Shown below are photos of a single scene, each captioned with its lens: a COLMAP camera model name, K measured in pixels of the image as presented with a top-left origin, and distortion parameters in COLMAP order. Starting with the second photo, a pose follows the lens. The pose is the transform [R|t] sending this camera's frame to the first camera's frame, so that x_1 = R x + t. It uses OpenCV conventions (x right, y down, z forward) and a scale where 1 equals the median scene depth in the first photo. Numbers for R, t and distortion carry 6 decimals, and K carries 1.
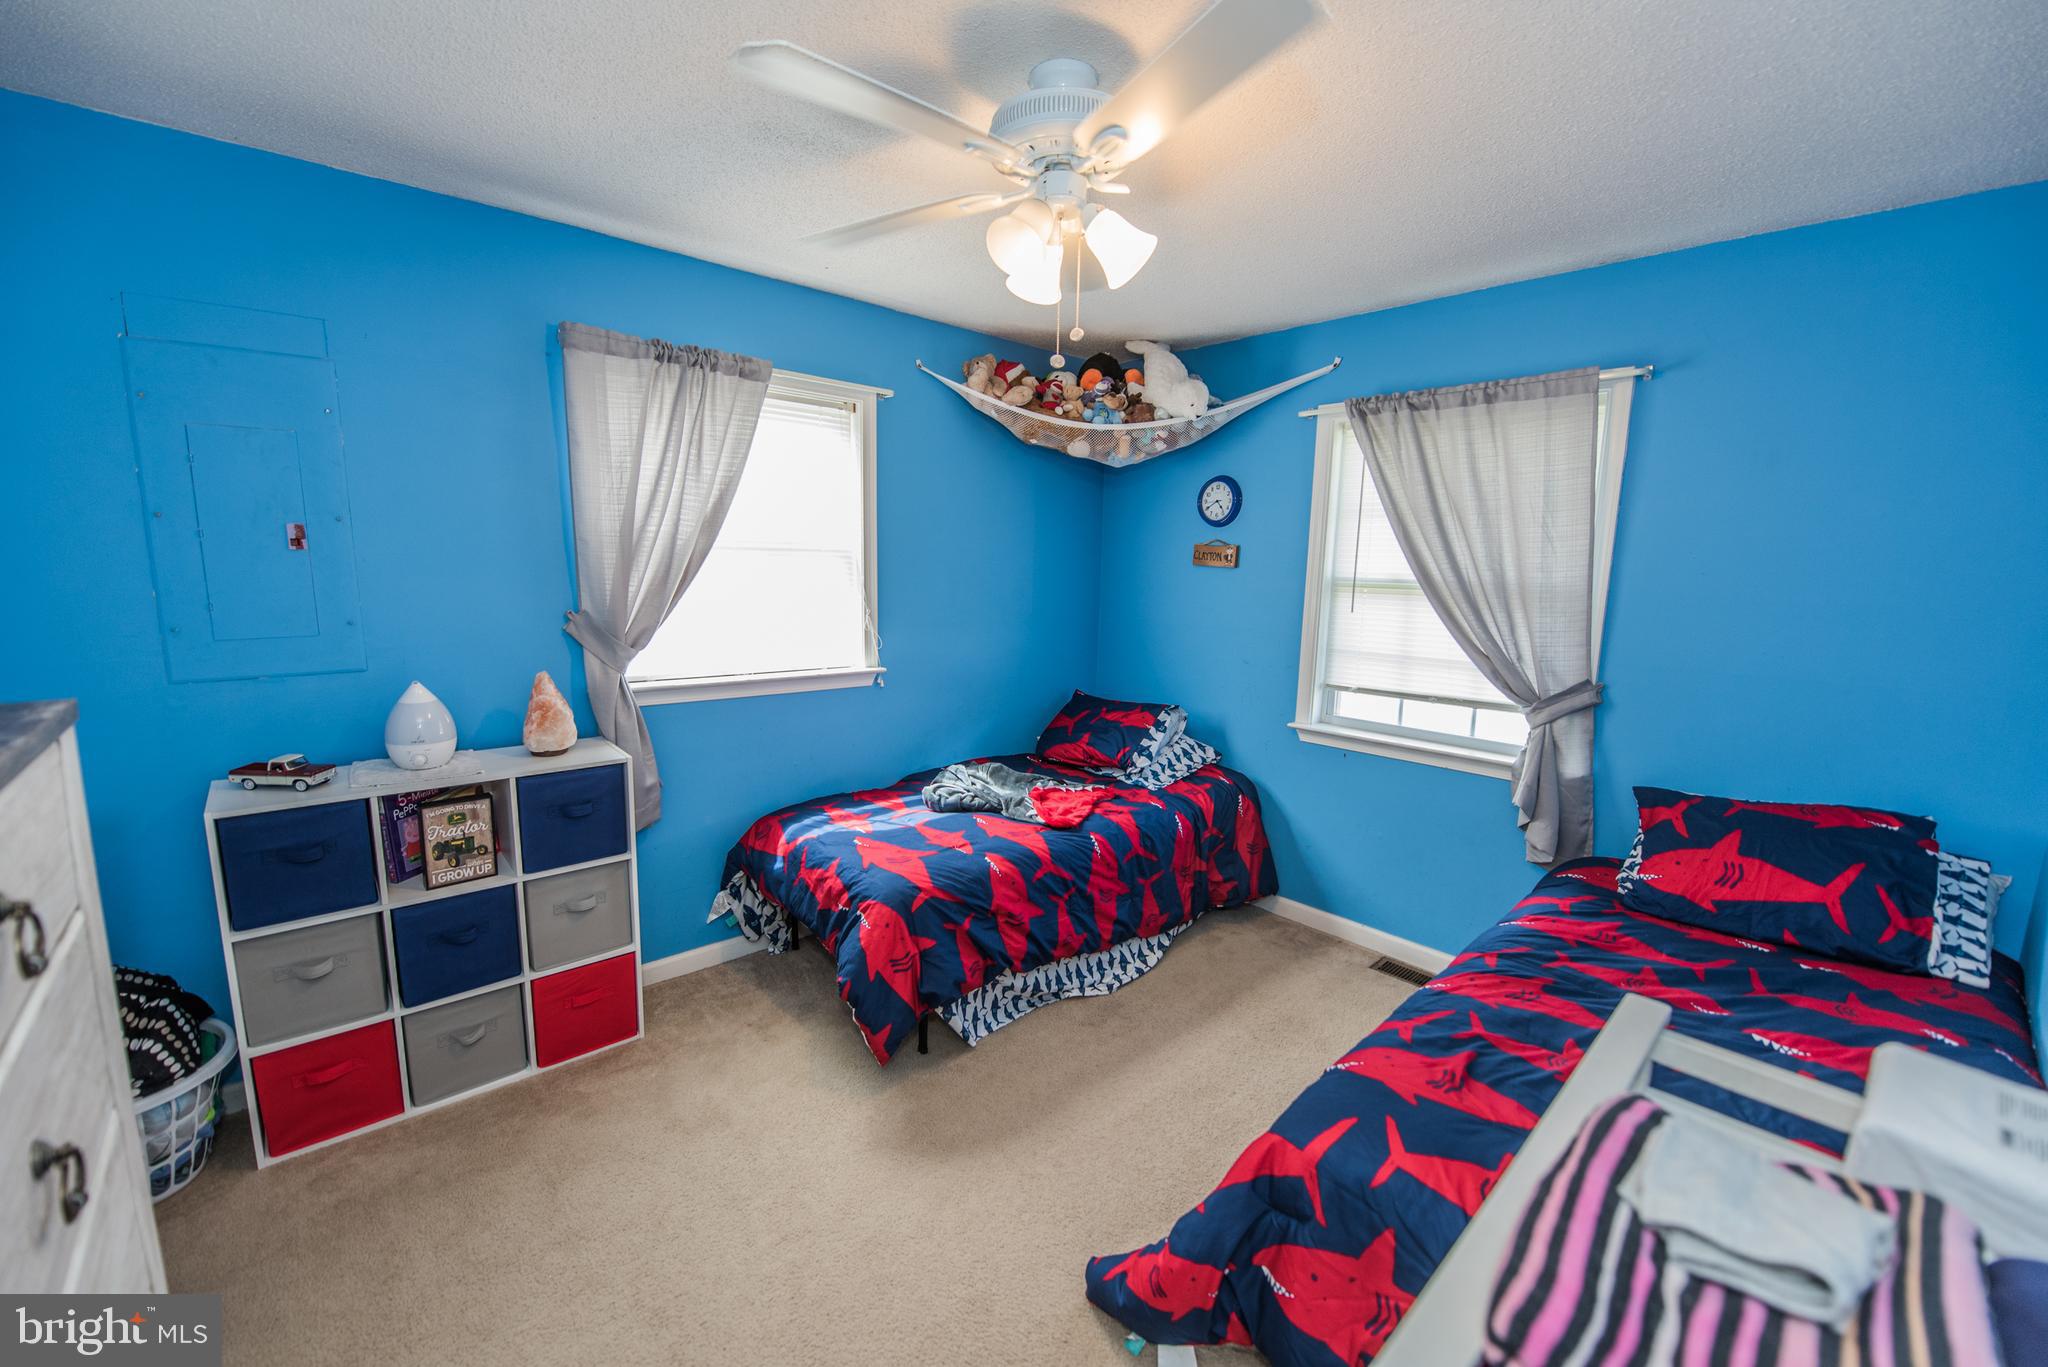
lens RADIAL K [[813.6, 0, 1019.6], [0, 813.6, 682.1], [0, 0, 1]] dist [-0.017346, -0.000860]
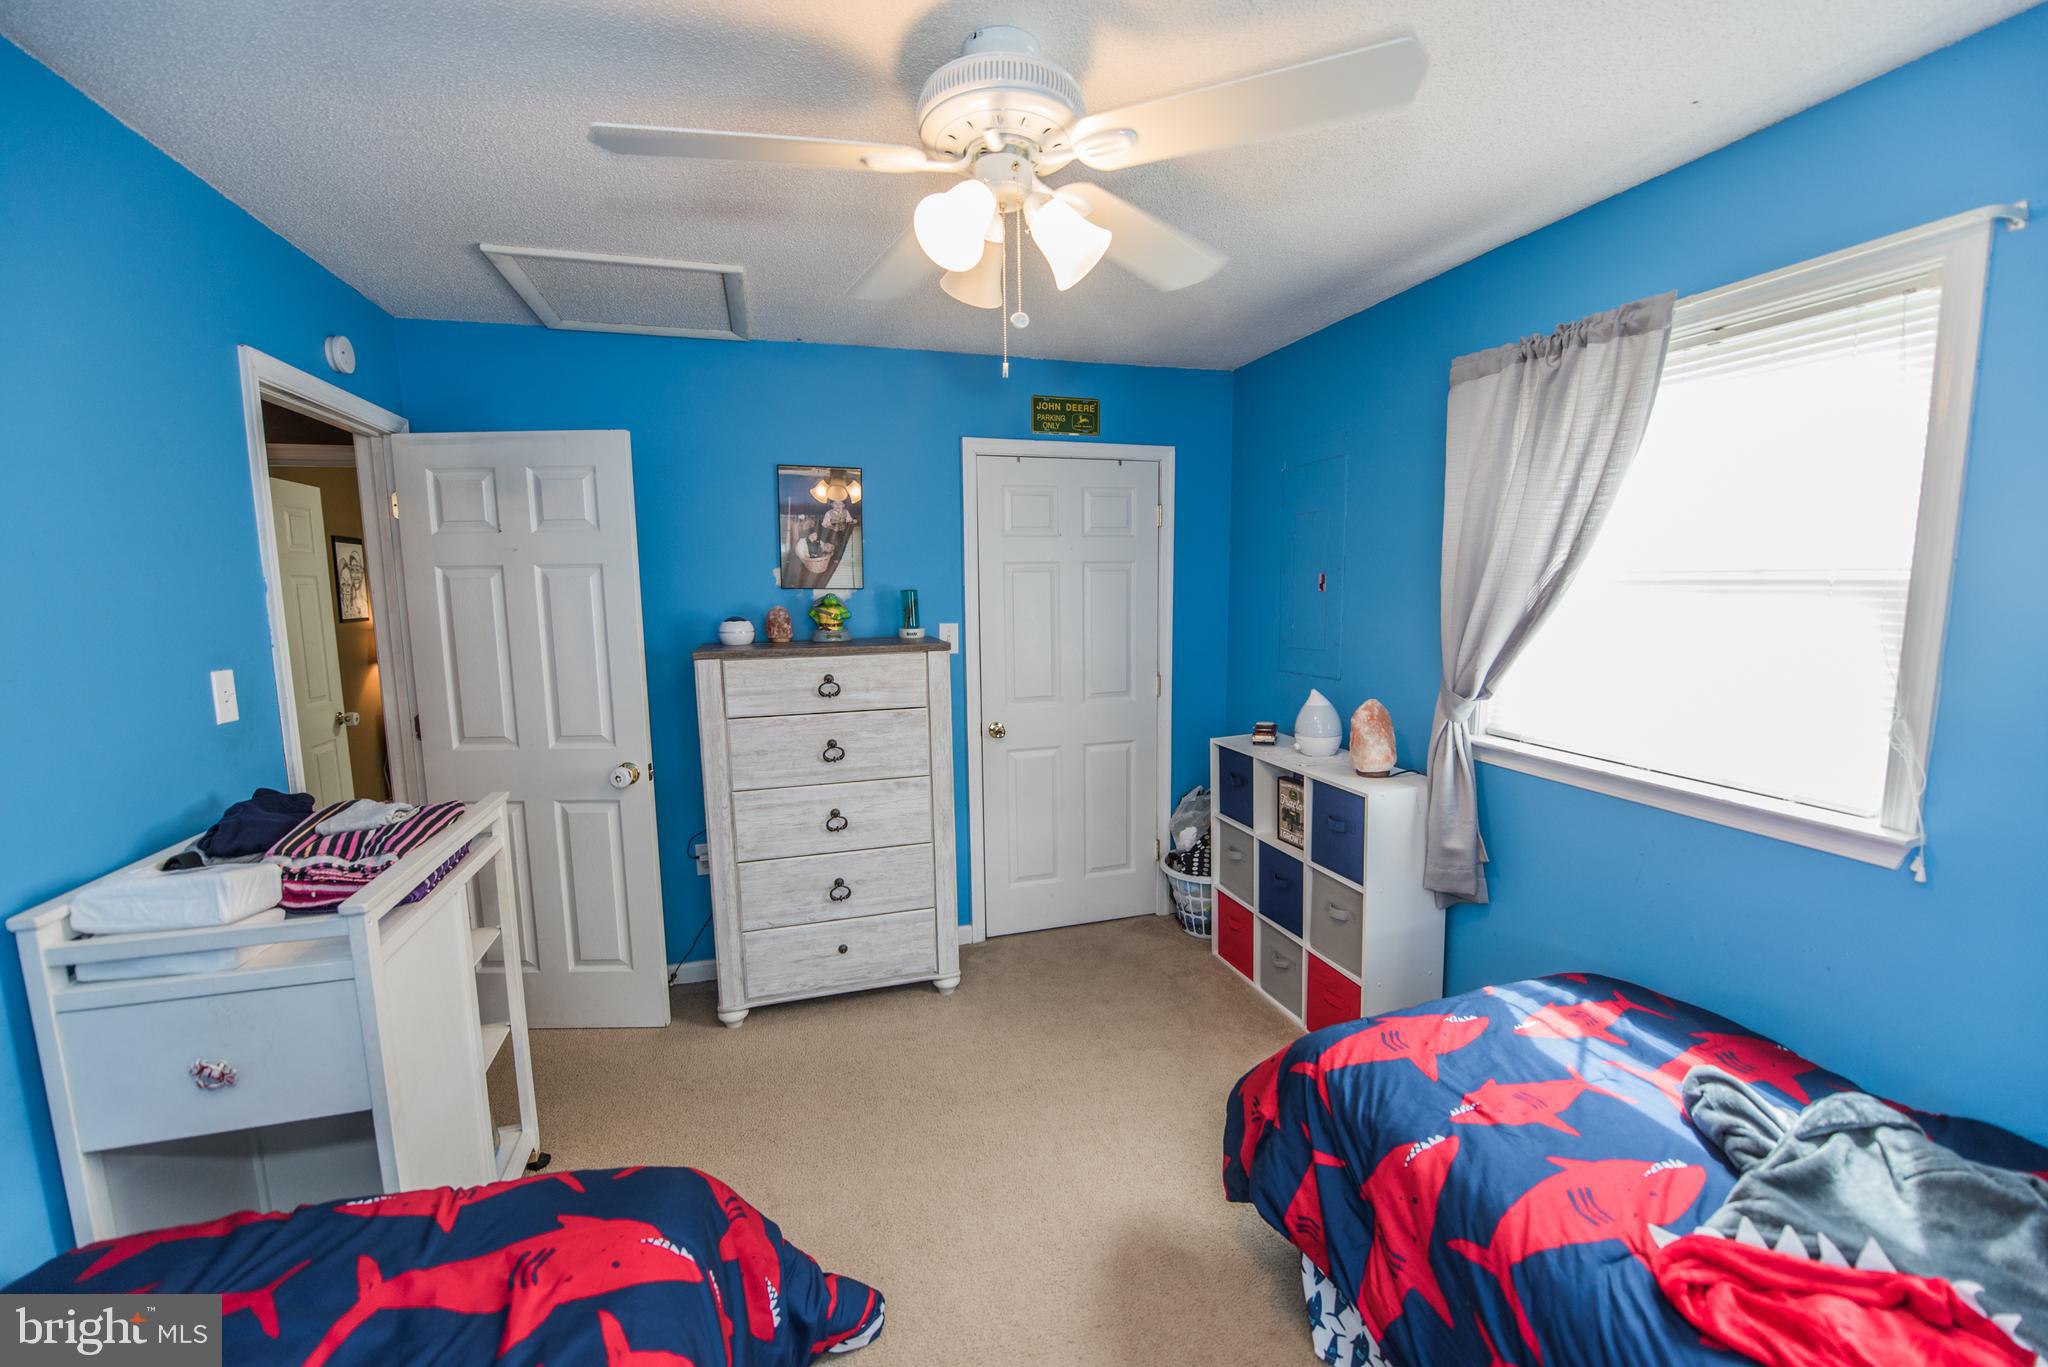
lens RADIAL K [[813.6, 0, 1022.9], [0, 813.6, 681.7], [0, 0, 1]] dist [-0.017346, -0.000860]
pose [[-0.423434, 0.091843, -0.901260, 0.519301], [-0.134283, 0.977495, 0.162701, -0.130998], [0.895920, 0.189917, -0.401571, 0.869692]]
